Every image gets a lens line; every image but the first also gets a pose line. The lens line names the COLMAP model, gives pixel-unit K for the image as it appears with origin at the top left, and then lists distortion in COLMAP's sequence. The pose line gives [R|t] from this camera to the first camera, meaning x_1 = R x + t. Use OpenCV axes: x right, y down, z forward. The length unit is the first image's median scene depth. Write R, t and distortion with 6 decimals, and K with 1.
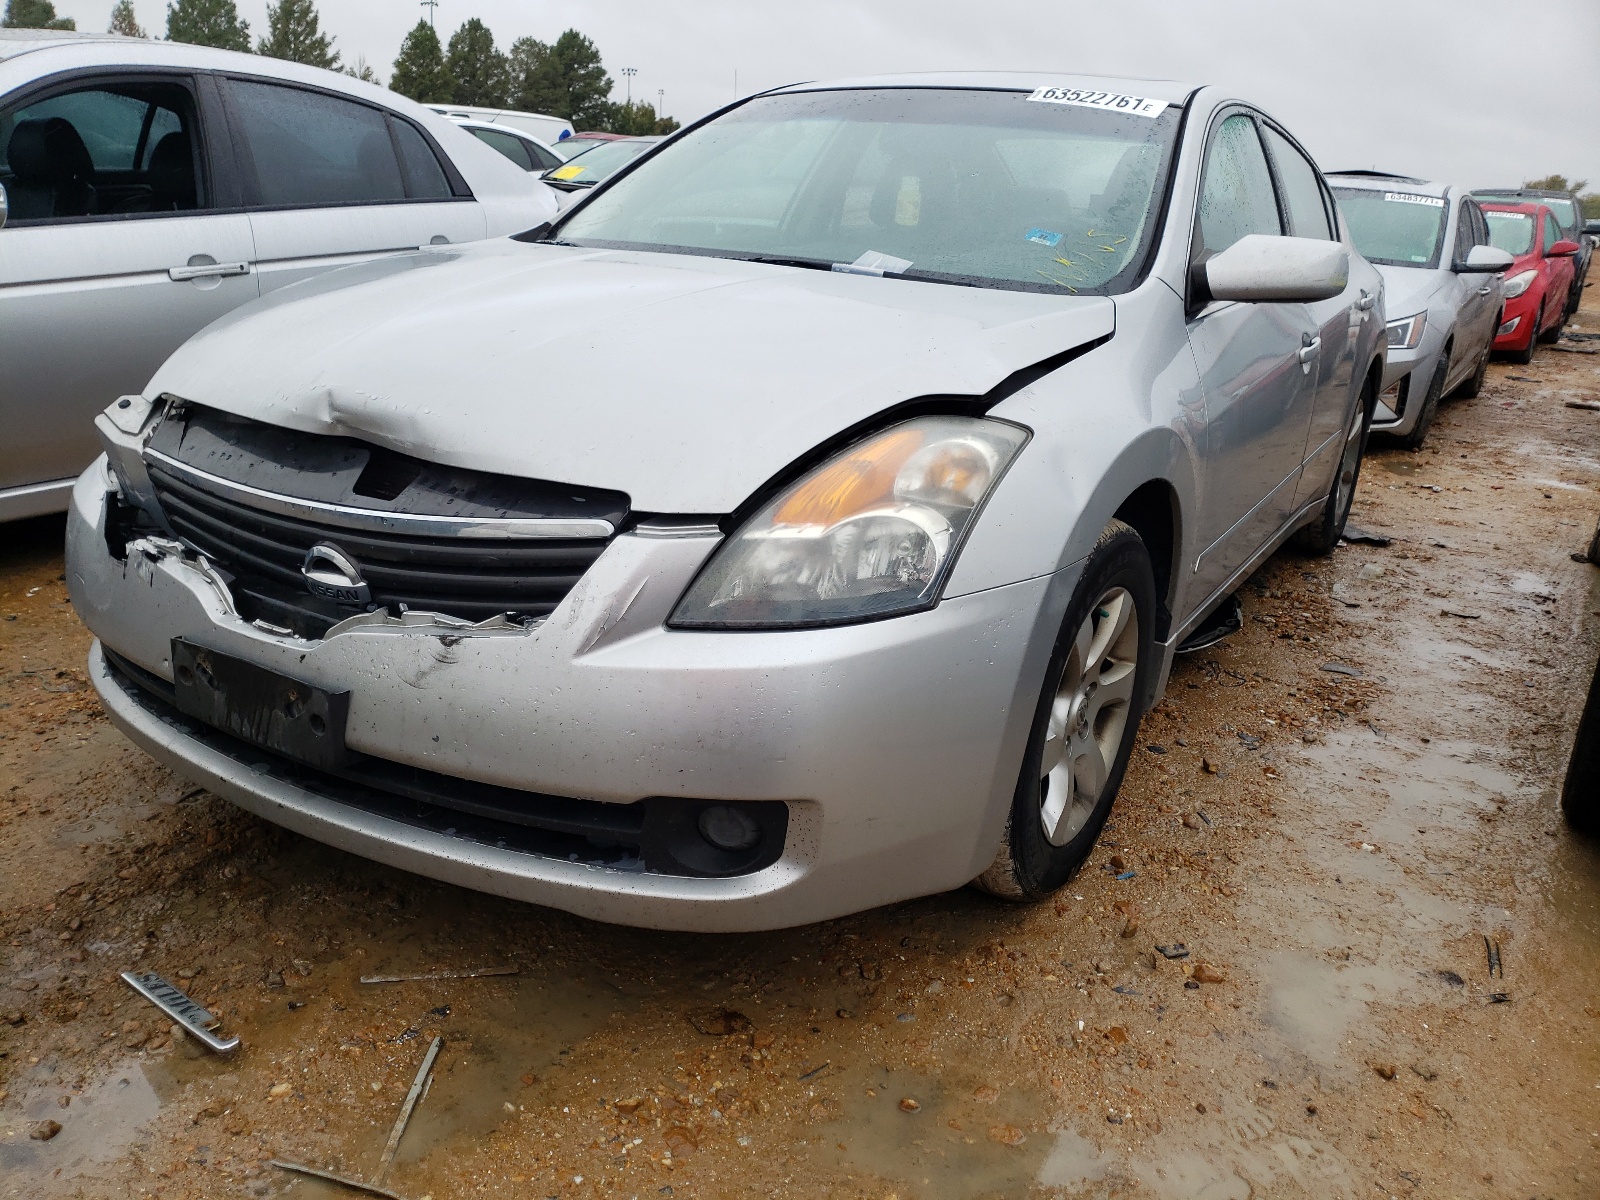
lens RADIAL K [[1381.5, 0, 804.1], [0, 1381.5, 554.8], [0, 0, 1]] dist [0.007786, 0.022947]
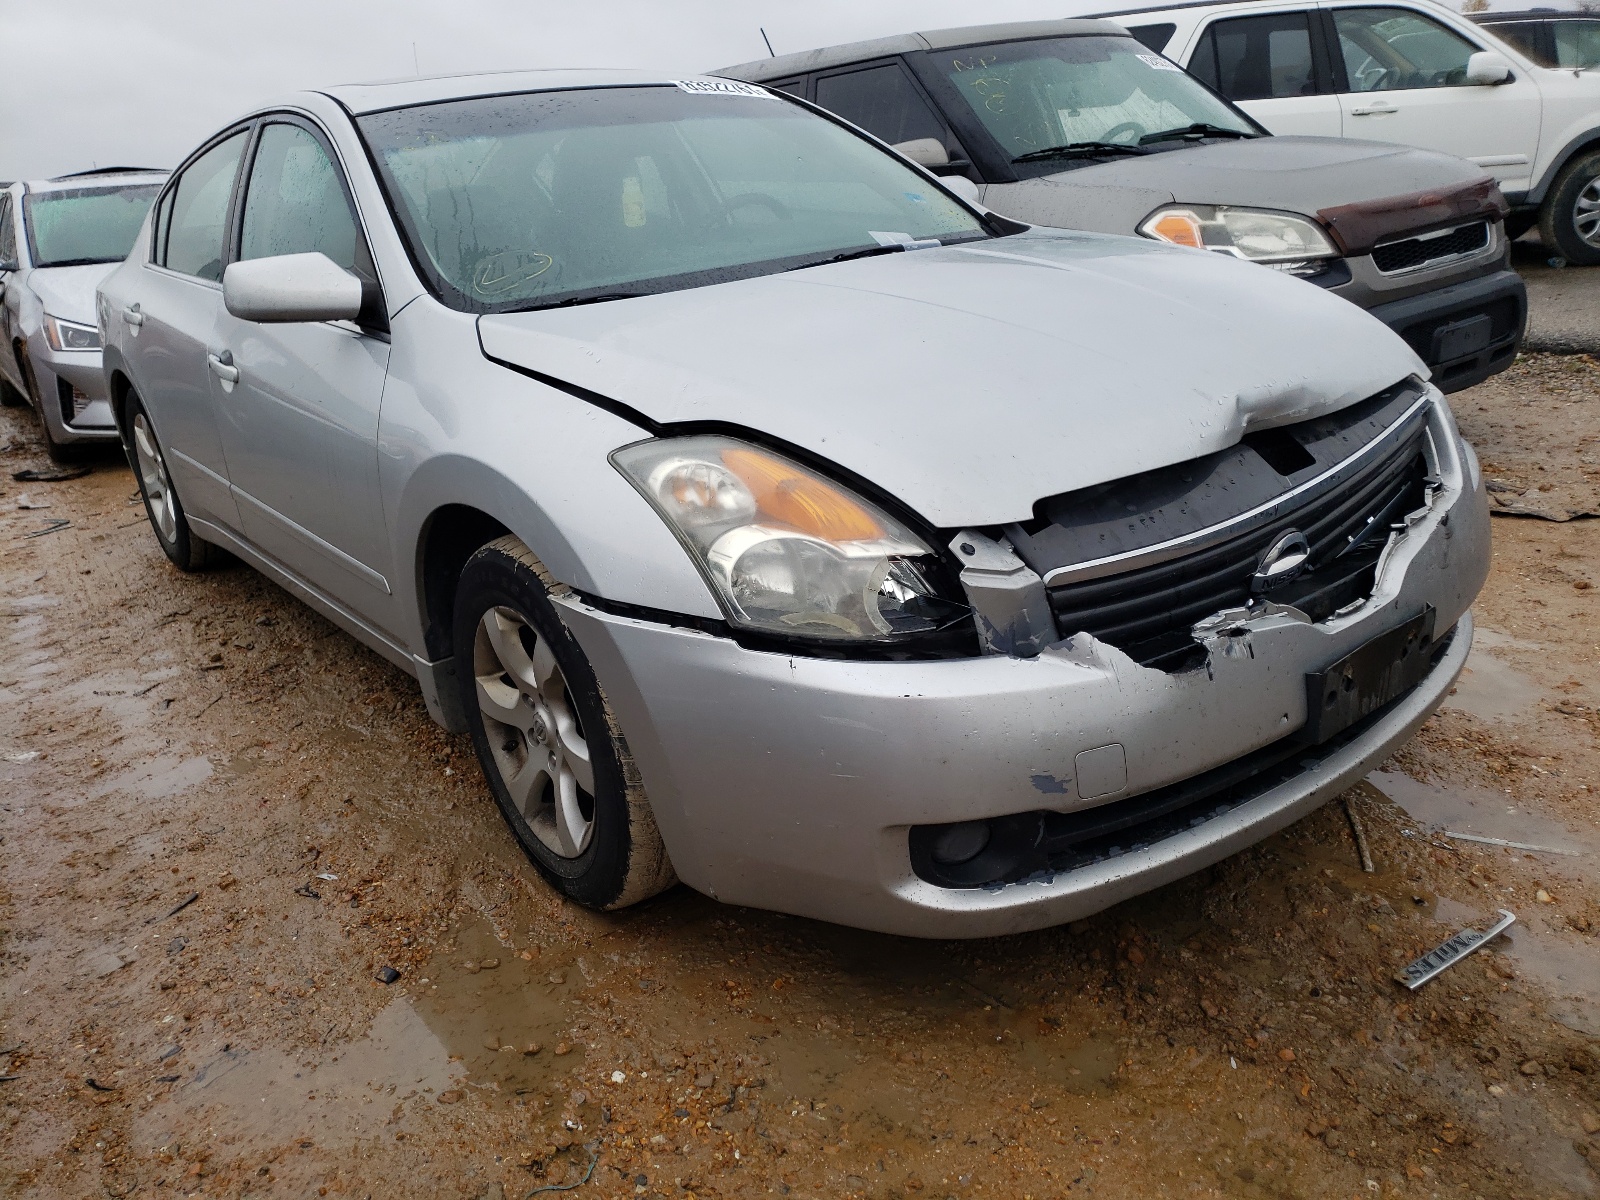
lens RADIAL K [[1381.5, 0, 804.1], [0, 1381.5, 554.8], [0, 0, 1]] dist [0.007786, 0.022947]
pose [[0.310029, -0.370909, 0.875390, -1.375540], [0.346174, 0.901593, 0.259410, -0.388386], [-0.885464, 0.222612, 0.407919, 0.900437]]
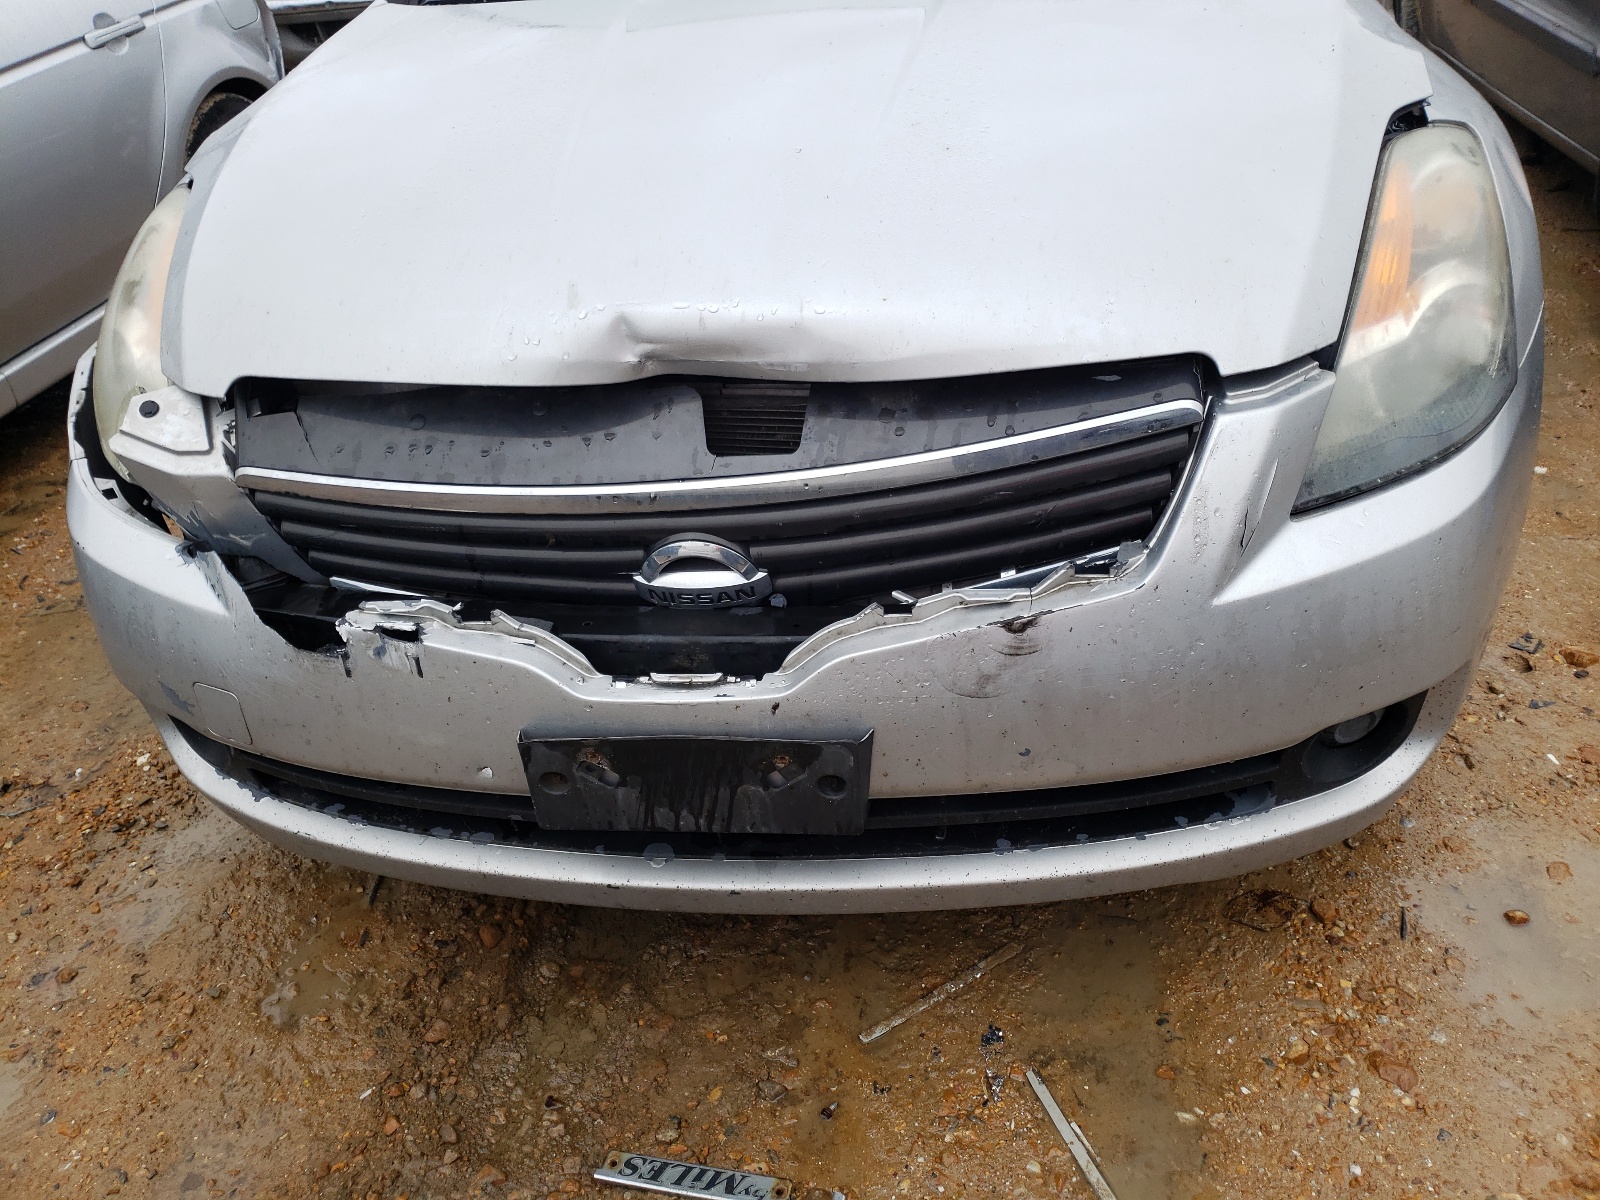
lens RADIAL K [[1381.5, 0, 804.1], [0, 1381.5, 554.8], [0, 0, 1]] dist [0.007786, 0.022947]
pose [[0.901974, -0.321349, 0.288405, -0.493786], [0.240617, 0.928678, 0.282242, -0.178486], [-0.358534, -0.185179, 0.914966, 0.352721]]
